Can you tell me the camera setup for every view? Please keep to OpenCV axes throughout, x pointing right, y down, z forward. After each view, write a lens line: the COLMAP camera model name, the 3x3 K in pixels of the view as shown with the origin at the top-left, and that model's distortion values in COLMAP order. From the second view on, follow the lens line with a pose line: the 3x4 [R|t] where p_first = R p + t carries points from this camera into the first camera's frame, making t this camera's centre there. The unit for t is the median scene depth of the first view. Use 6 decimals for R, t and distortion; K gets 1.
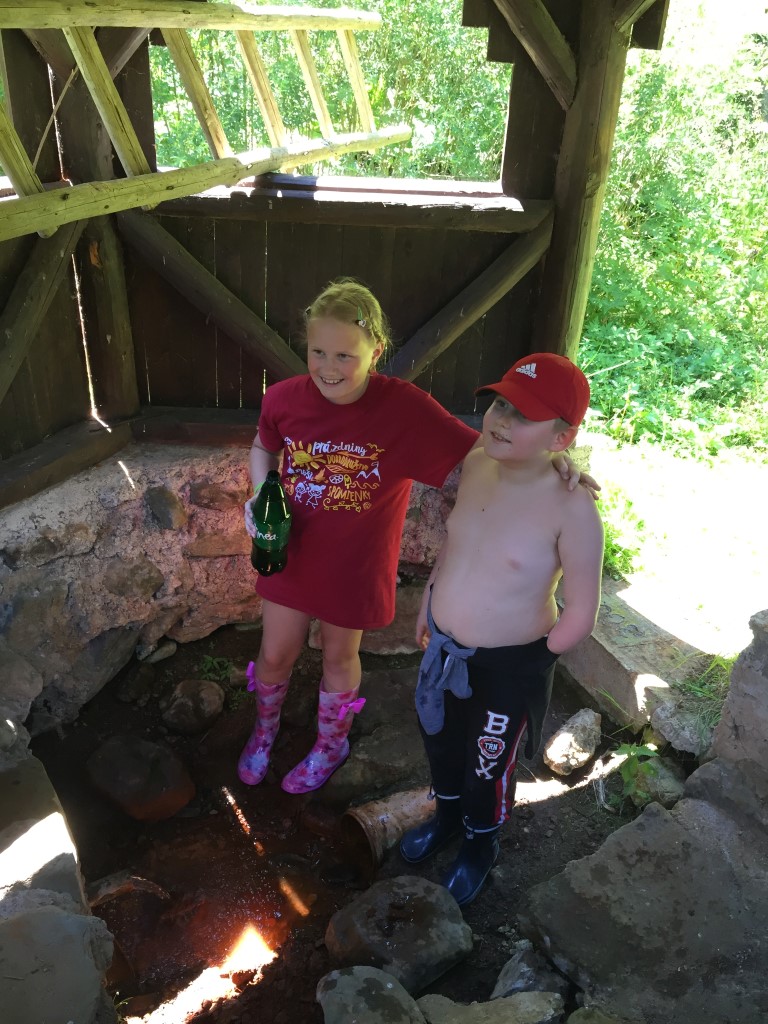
lens RADIAL K [[871.0, 0, 396.2], [0, 871.0, 526.5], [0, 0, 1]] dist [0.065873, -0.101186]
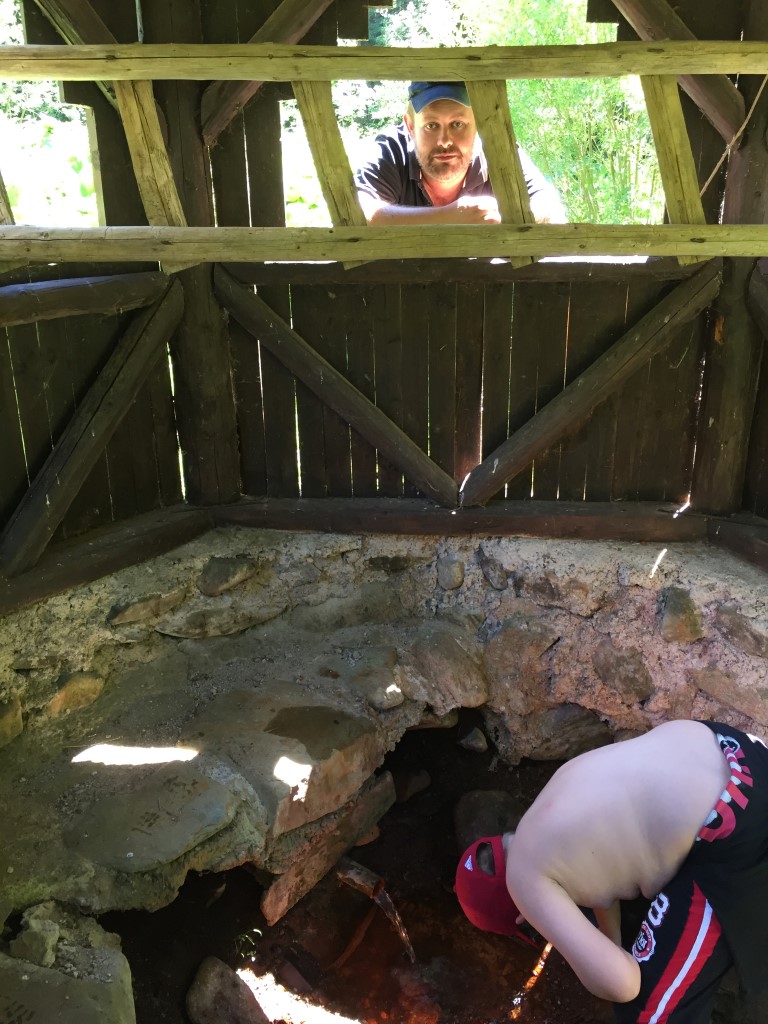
lens RADIAL K [[871.3, 0, 382.7], [0, 871.3, 511.5], [0, 0, 1]] dist [0.082191, -0.104913]
pose [[0.332530, 0.274611, -0.902227, 0.408900], [-0.447324, 0.888133, 0.105453, -0.075304], [0.830256, 0.368522, 0.418171, 0.369462]]
